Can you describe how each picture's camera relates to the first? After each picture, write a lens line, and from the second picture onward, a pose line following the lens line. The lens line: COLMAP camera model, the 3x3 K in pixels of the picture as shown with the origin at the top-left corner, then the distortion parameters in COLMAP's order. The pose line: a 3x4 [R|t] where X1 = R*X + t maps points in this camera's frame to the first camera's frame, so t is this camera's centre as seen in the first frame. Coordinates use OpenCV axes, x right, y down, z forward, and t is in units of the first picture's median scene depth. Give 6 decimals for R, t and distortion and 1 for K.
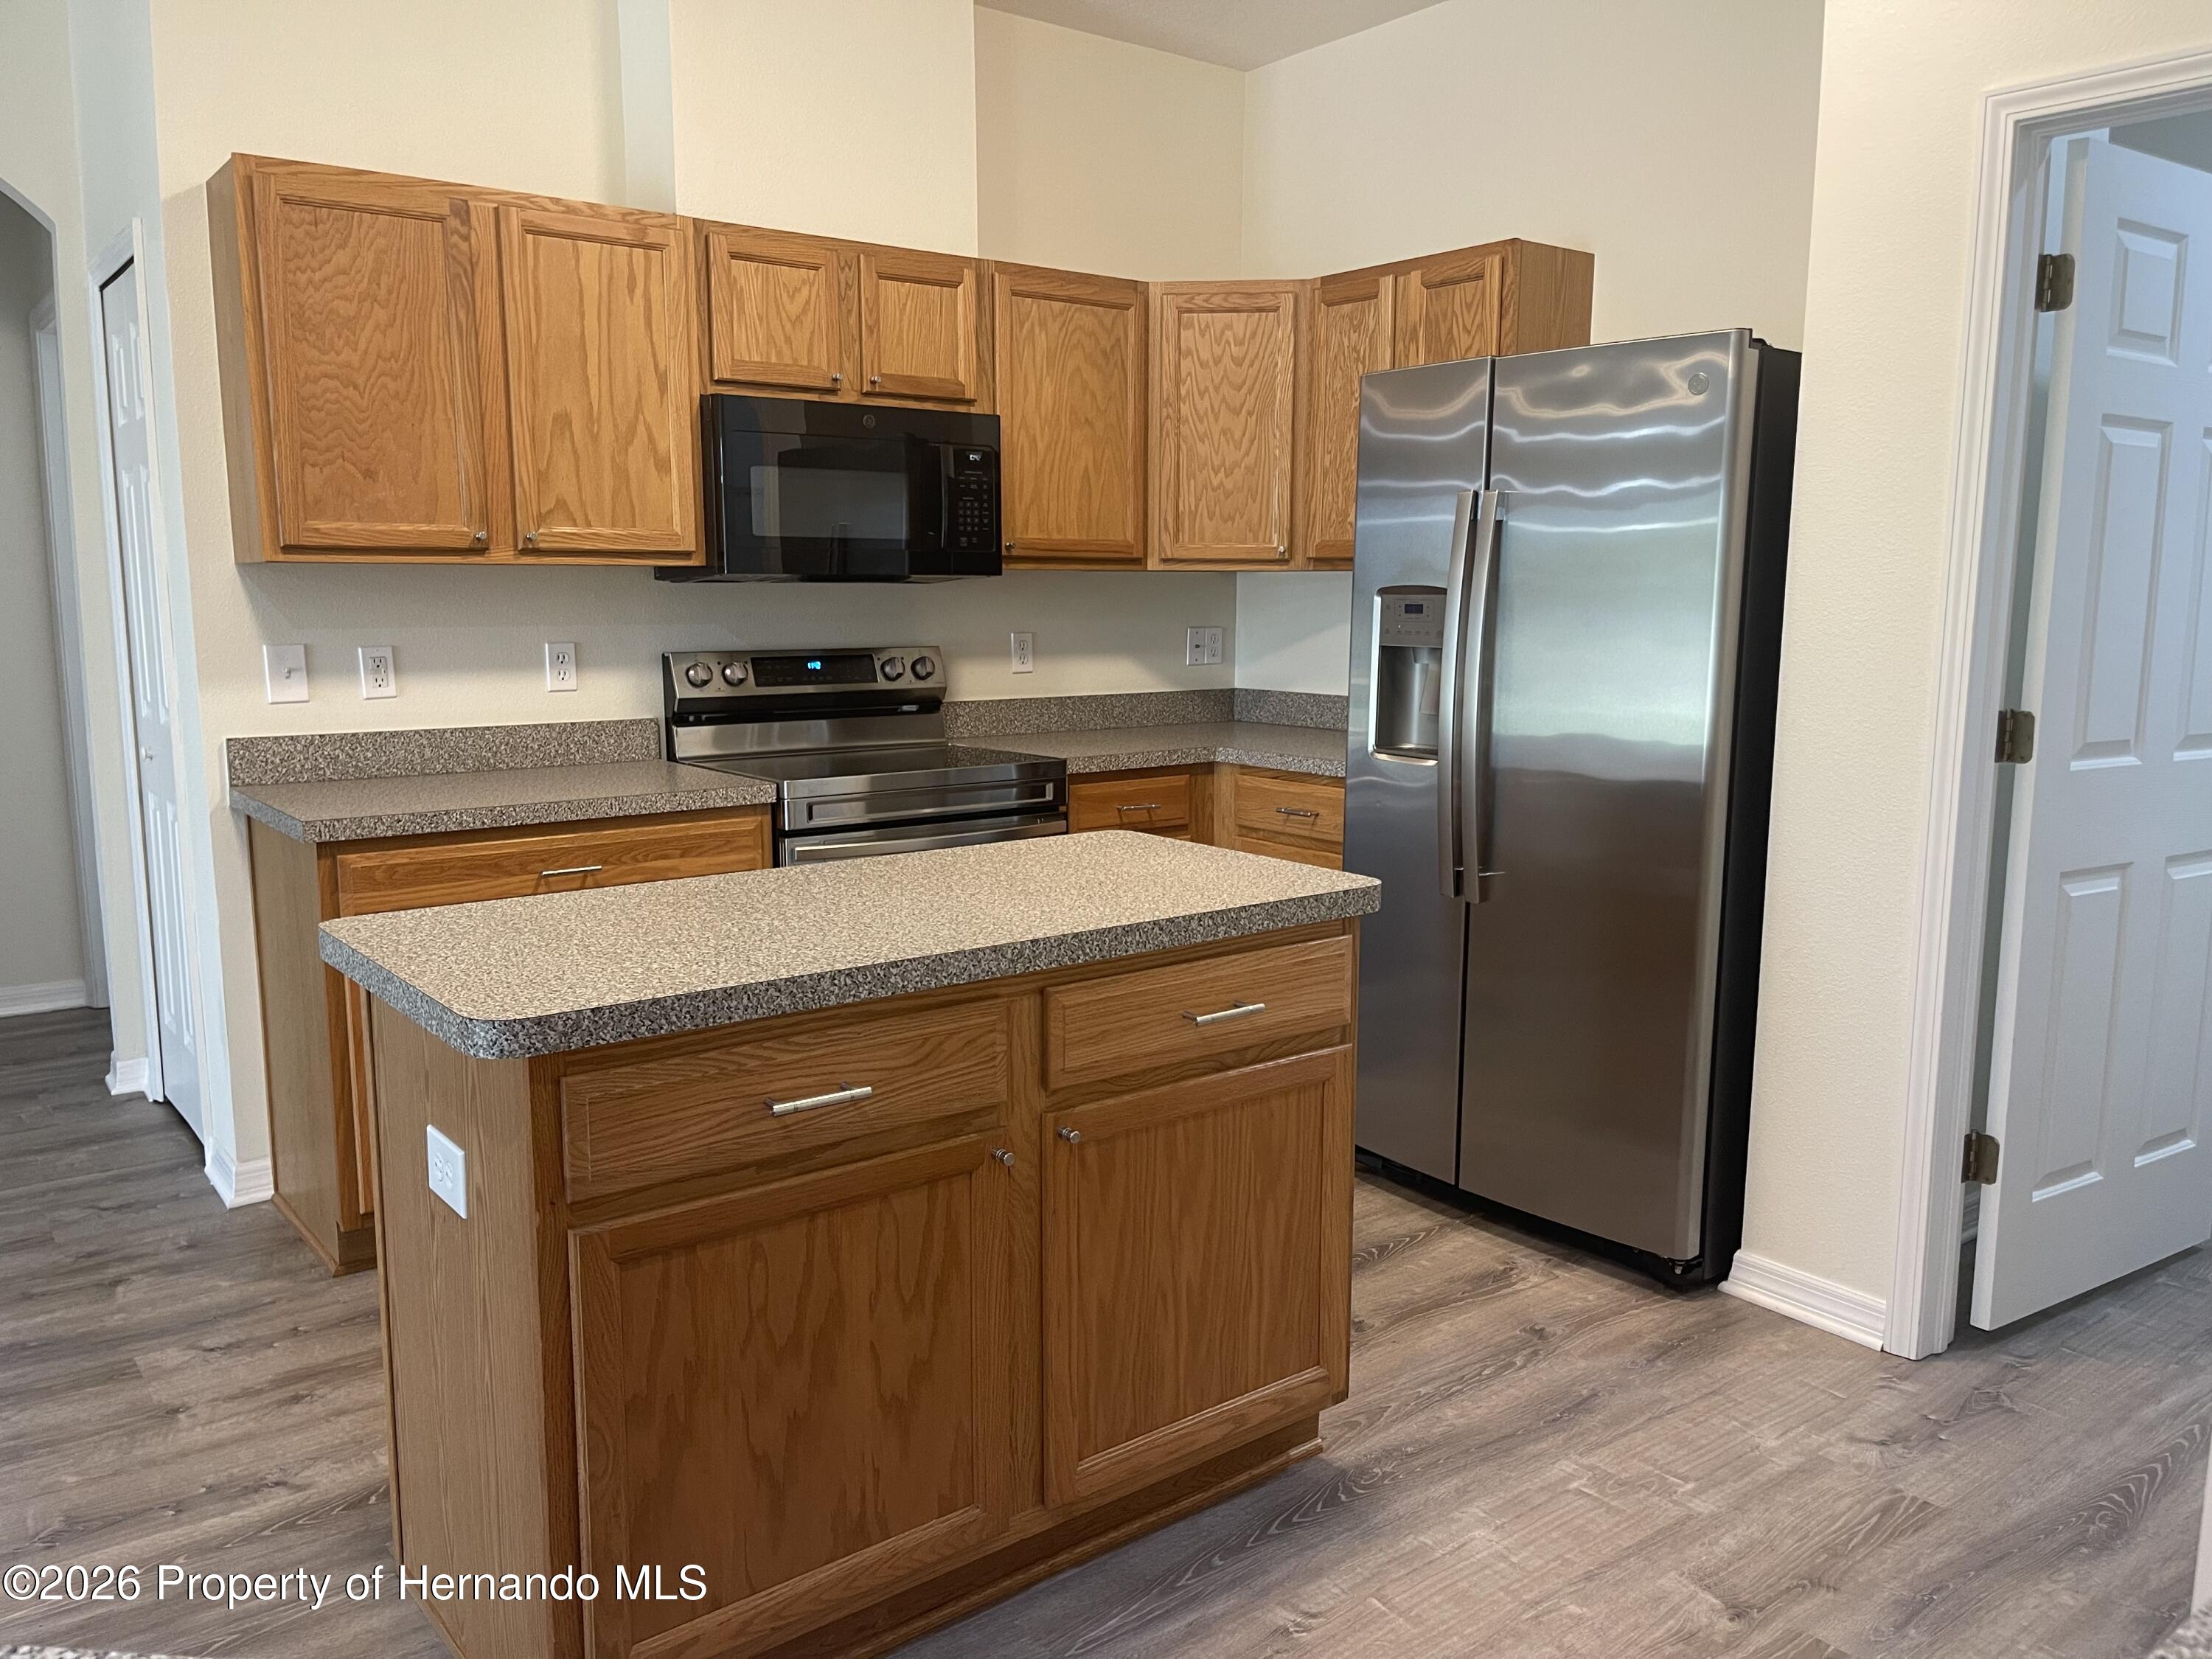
lens RADIAL K [[1673.2, 0, 1127.5], [0, 1673.2, 835.2], [0, 0, 1]] dist [0.028112, -0.037246]
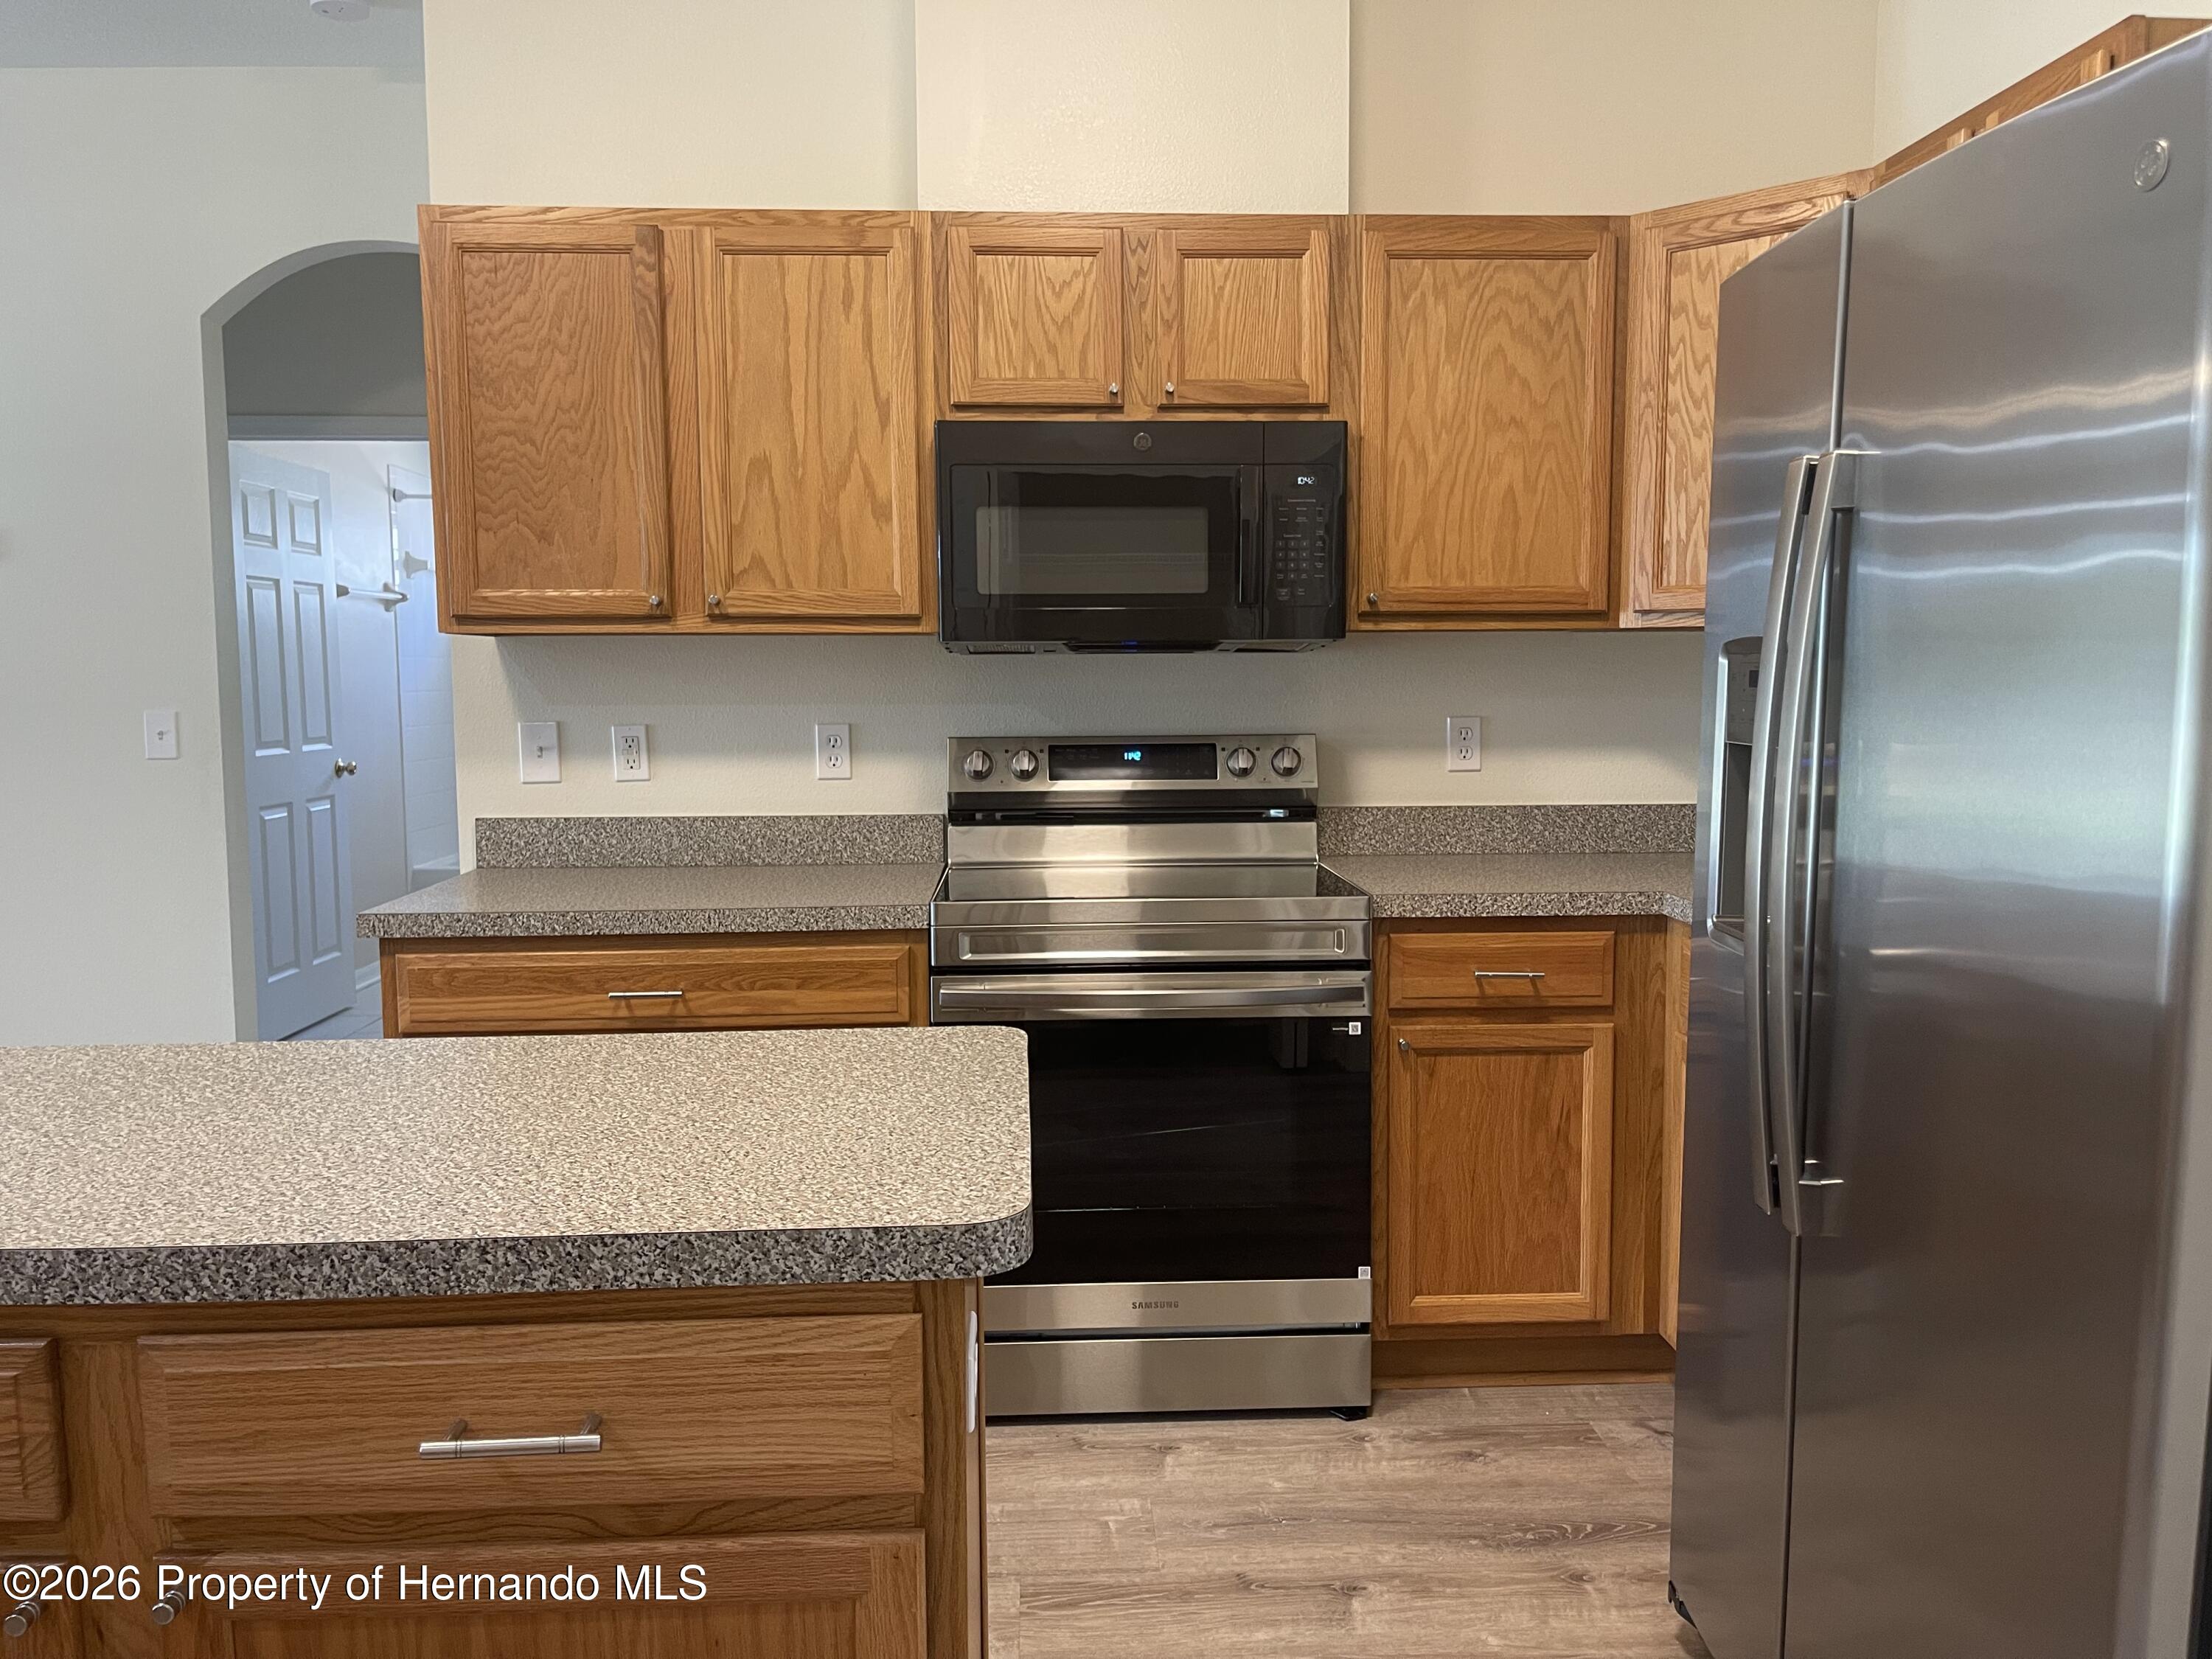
lens RADIAL K [[1673.2, 0, 1110.0], [0, 1673.2, 821.0], [0, 0, 1]] dist [0.028112, -0.037246]
pose [[0.819257, 0.044050, -0.571732, 0.294981], [-0.078041, 0.996333, -0.035064, -0.047688], [0.568091, 0.073345, 0.819691, 0.394853]]
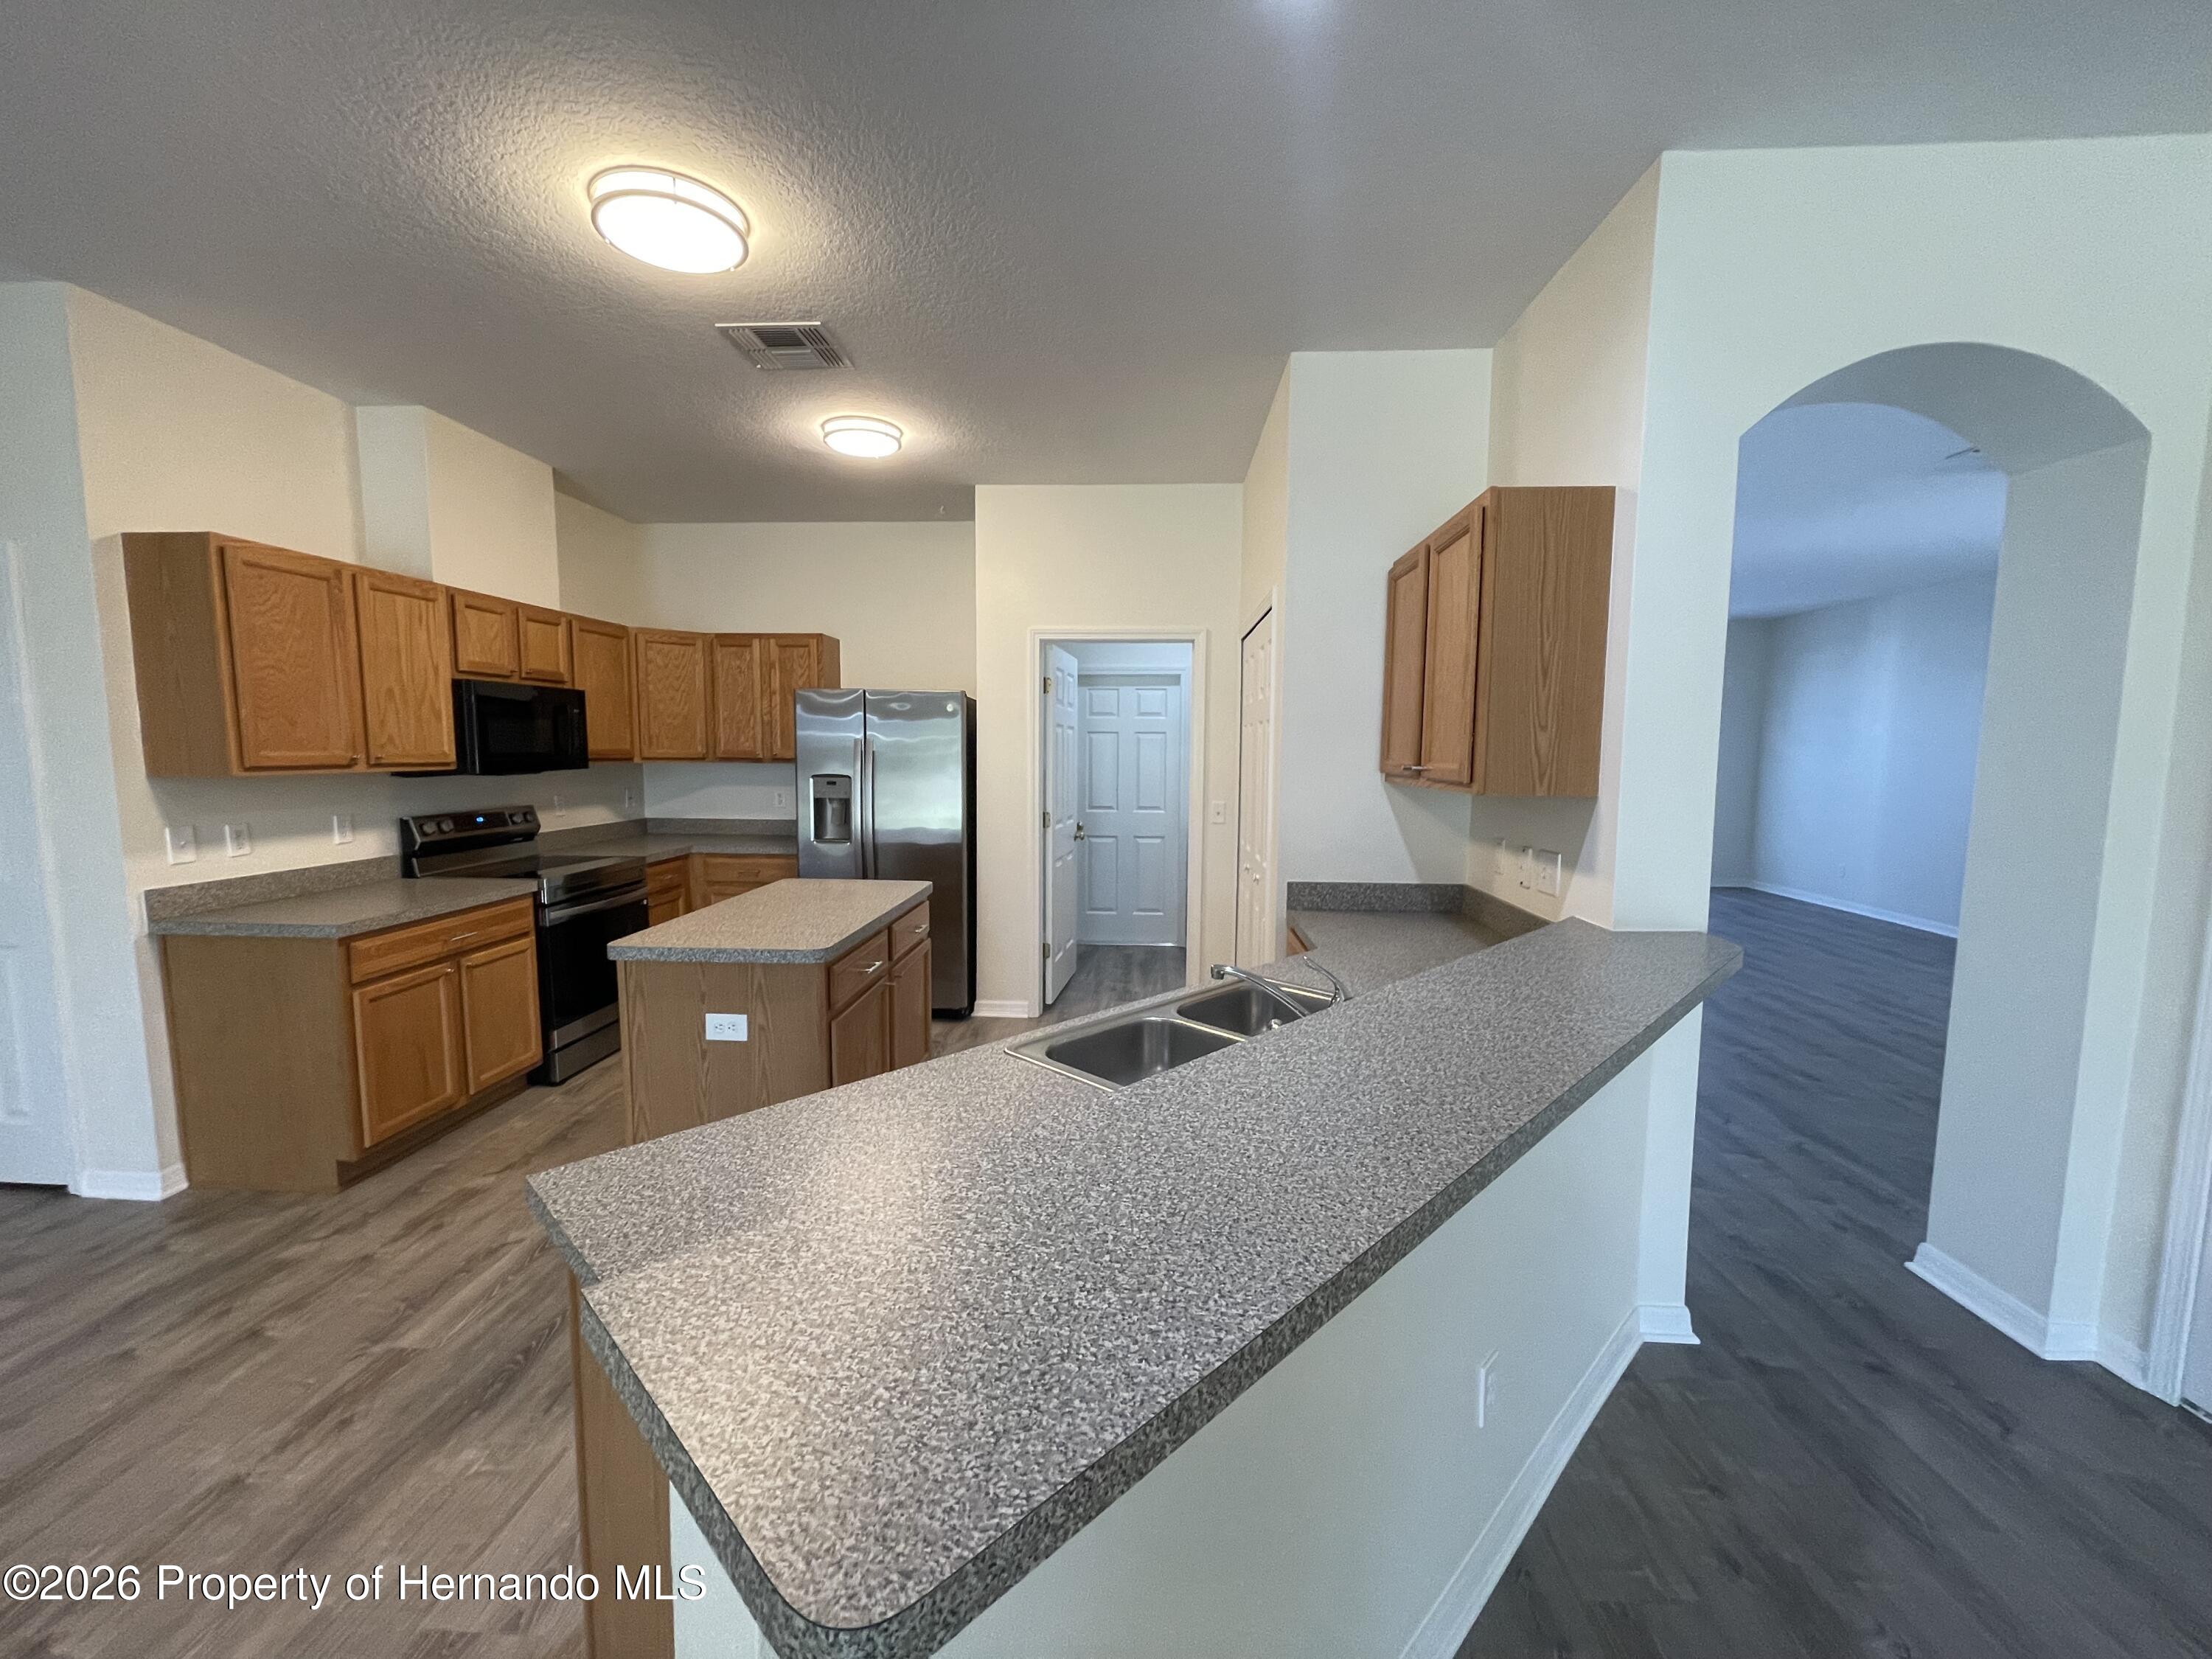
lens RADIAL K [[885.4, 0, 1101.2], [0, 885.4, 837.0], [0, 0, 1]] dist [0.001356, -0.000292]
pose [[0.659816, -0.073455, 0.747828, -0.530809], [0.104670, 0.994493, 0.005332, -0.018070], [-0.744101, 0.074757, 0.663871, -0.173727]]
